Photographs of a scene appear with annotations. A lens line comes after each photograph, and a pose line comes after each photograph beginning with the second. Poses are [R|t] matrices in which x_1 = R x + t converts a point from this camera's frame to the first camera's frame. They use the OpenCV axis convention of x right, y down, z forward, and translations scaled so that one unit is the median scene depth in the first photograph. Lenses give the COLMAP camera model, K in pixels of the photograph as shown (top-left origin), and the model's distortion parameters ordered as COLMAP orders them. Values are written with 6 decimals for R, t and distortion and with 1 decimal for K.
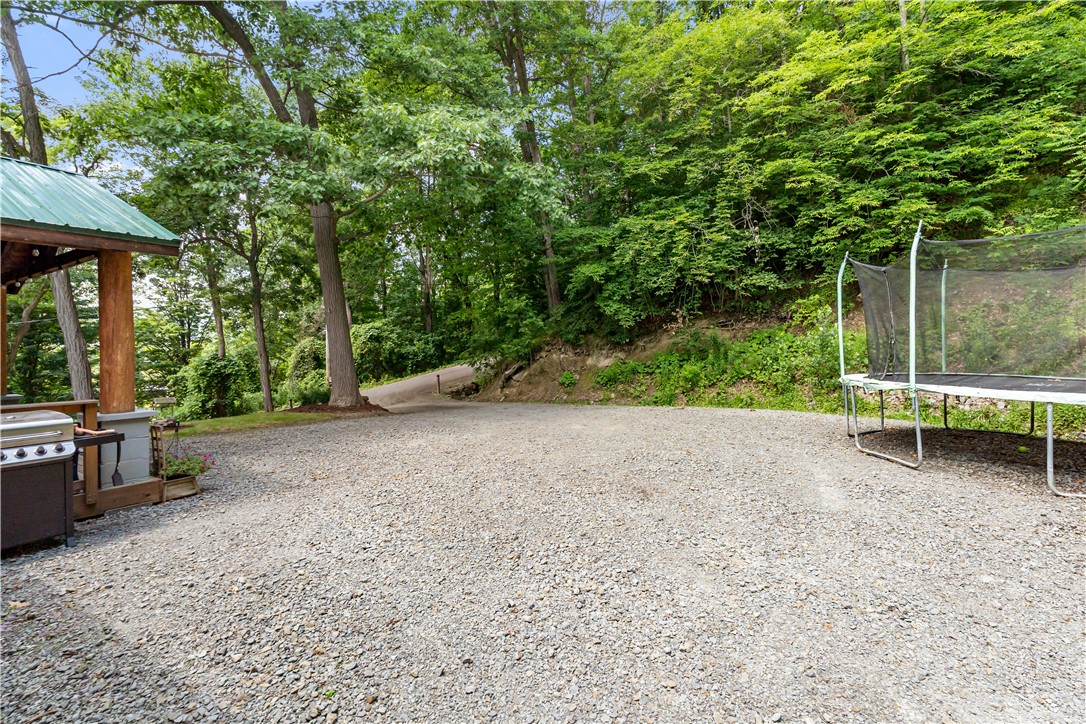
lens RADIAL K [[505.2, 0, 546.5], [0, 505.2, 347.9], [0, 0, 1]] dist [0.000338, 0.000111]
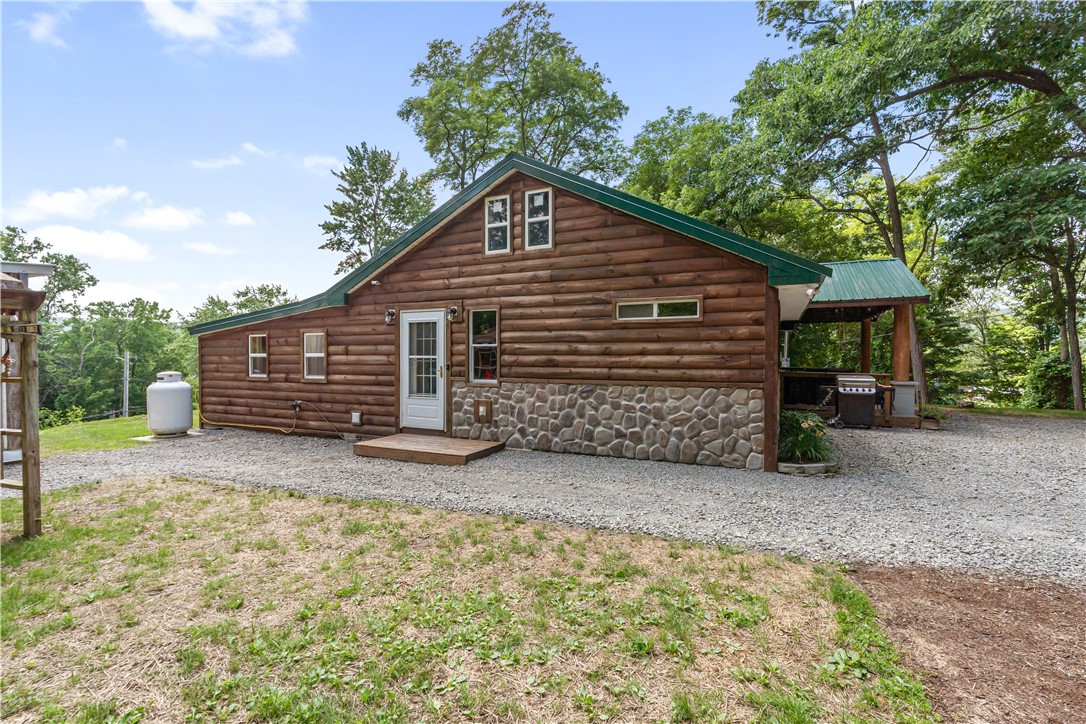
lens RADIAL K [[487.3, 0, 543.1], [0, 487.3, 352.0], [0, 0, 1]] dist [-0.002635, -0.000347]
pose [[0.112257, 0.007049, -0.993654, 0.209746], [-0.003810, 0.999971, 0.006663, -0.000783], [0.993672, 0.003038, 0.112280, -0.148868]]
